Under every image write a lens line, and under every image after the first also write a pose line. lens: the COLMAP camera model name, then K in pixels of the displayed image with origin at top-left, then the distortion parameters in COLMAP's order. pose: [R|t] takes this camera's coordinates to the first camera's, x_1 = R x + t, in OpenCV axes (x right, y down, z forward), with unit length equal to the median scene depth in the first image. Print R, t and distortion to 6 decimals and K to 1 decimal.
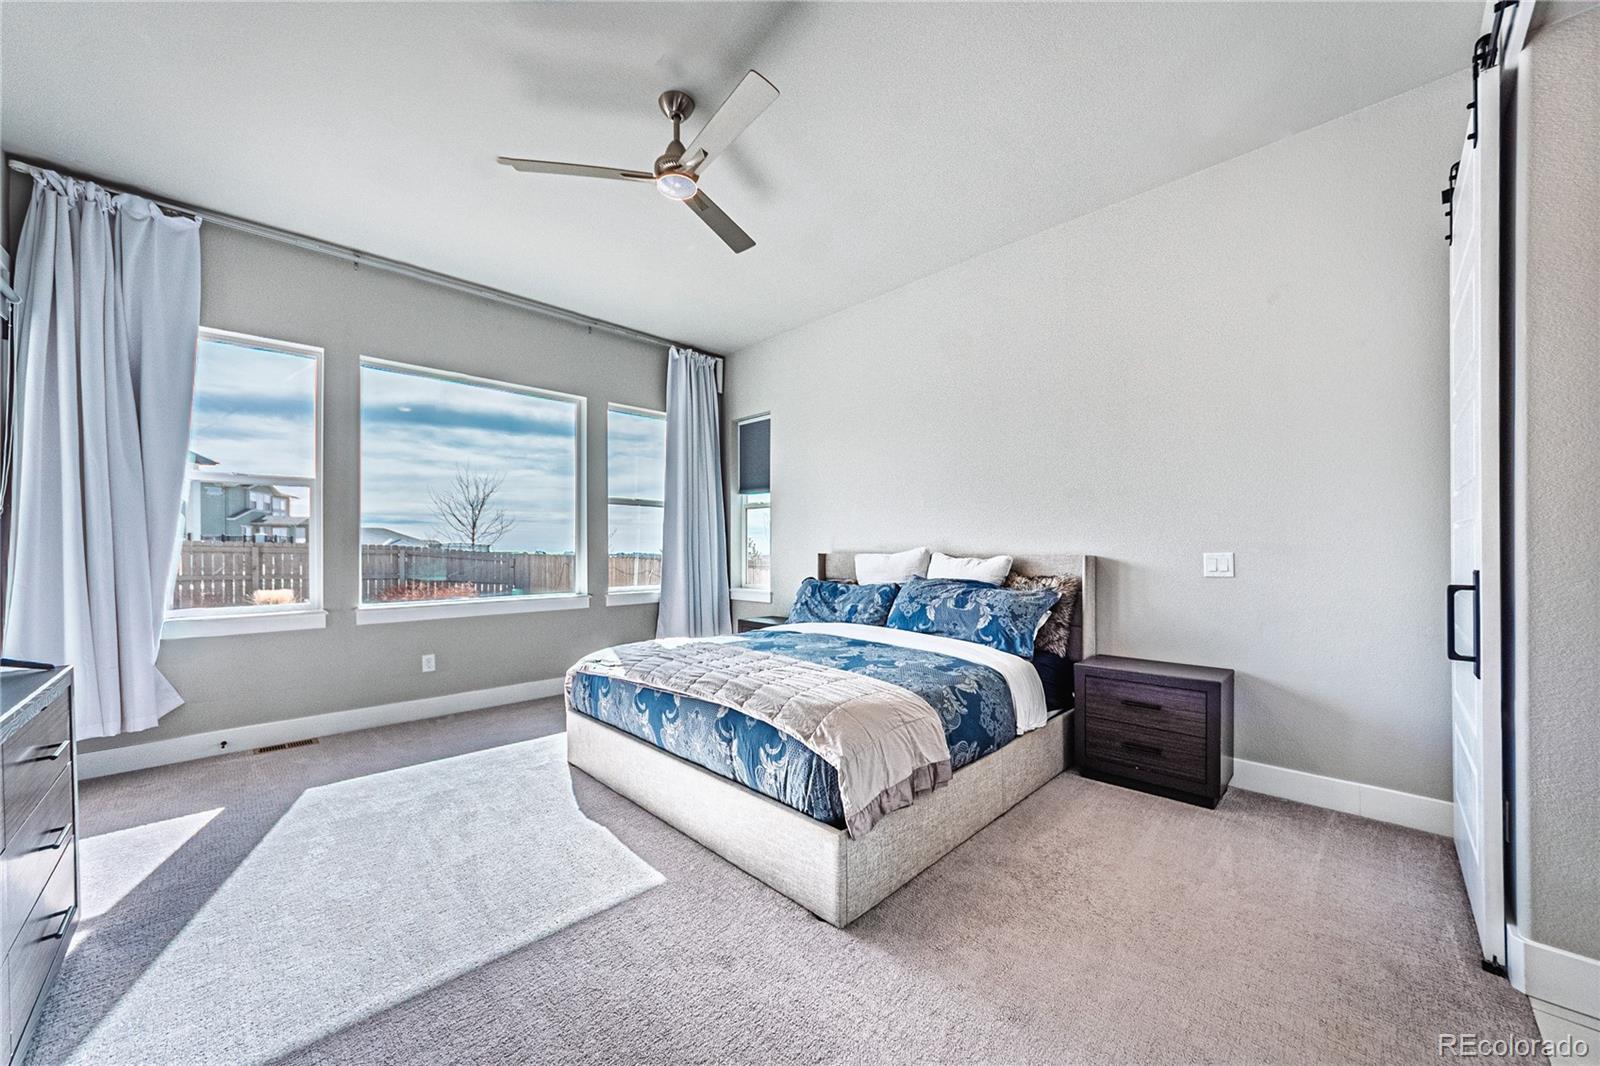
lens RADIAL K [[584.2, 0, 809.7], [0, 584.2, 549.5], [0, 0, 1]] dist [-0.000331, -0.000122]
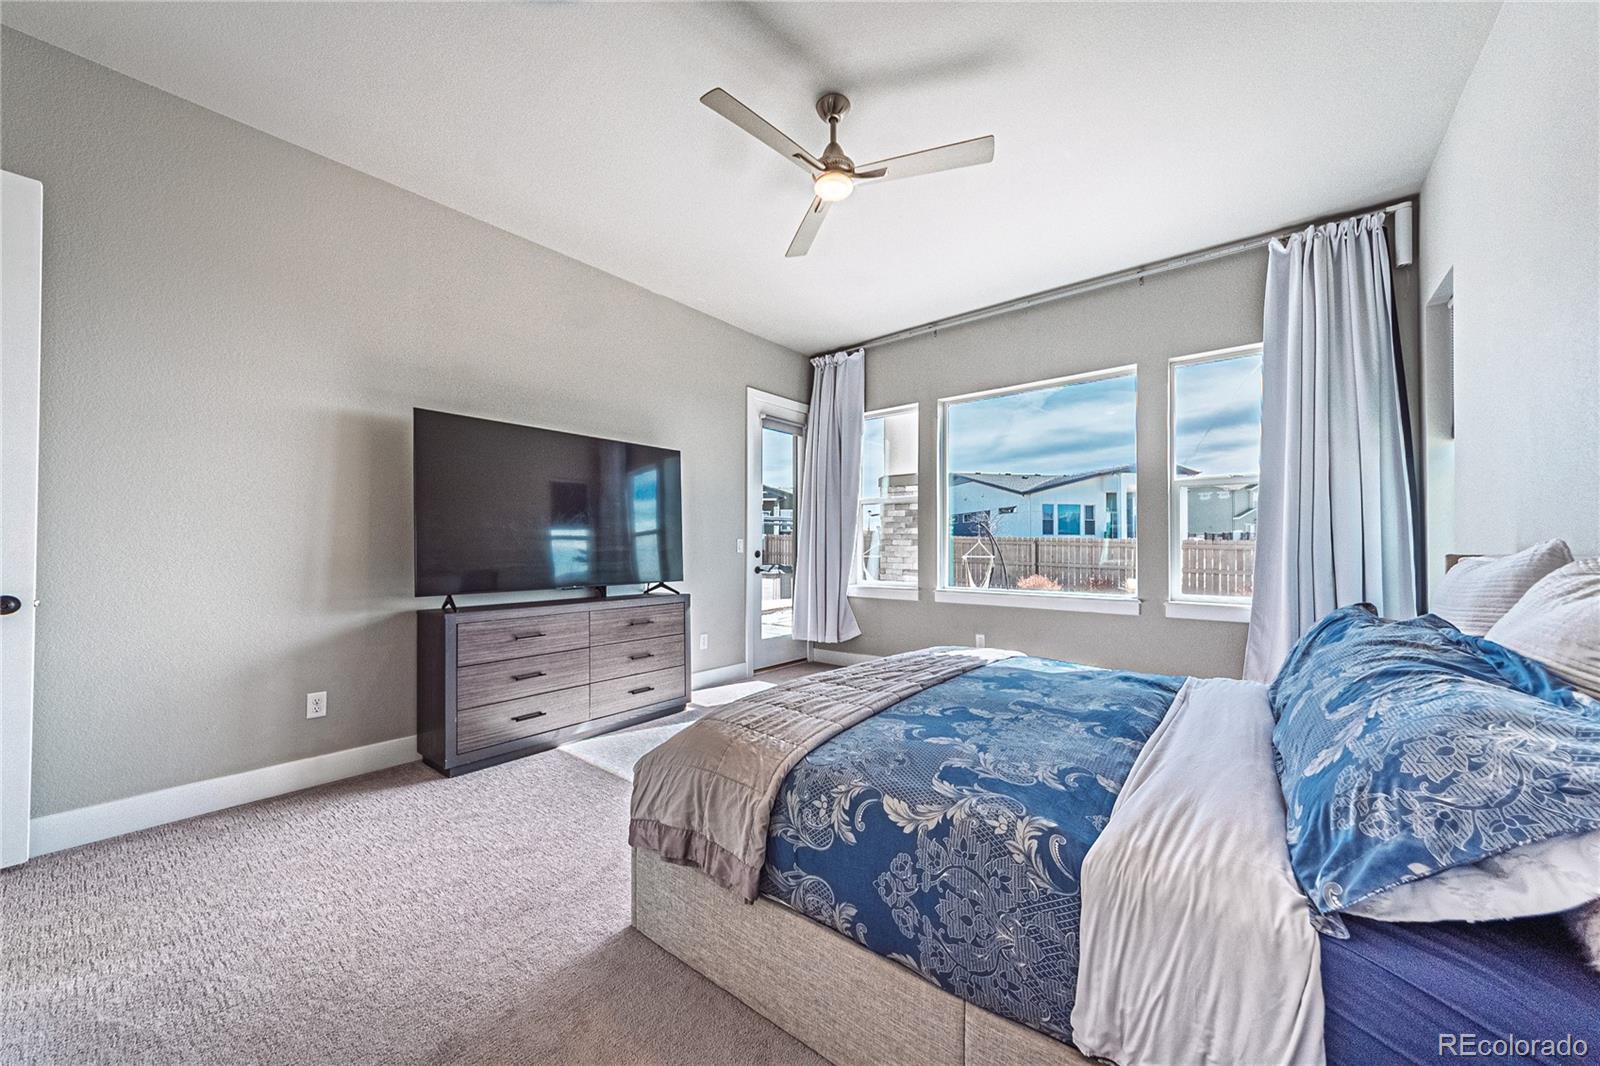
lens RADIAL K [[584.2, 0, 809.7], [0, 584.2, 549.5], [0, 0, 1]] dist [-0.000331, -0.000122]
pose [[0.094747, 0.009156, -0.995459, 0.409154], [-0.001727, 0.999958, 0.009033, -0.002667], [0.995500, 0.000863, 0.094759, 0.454626]]
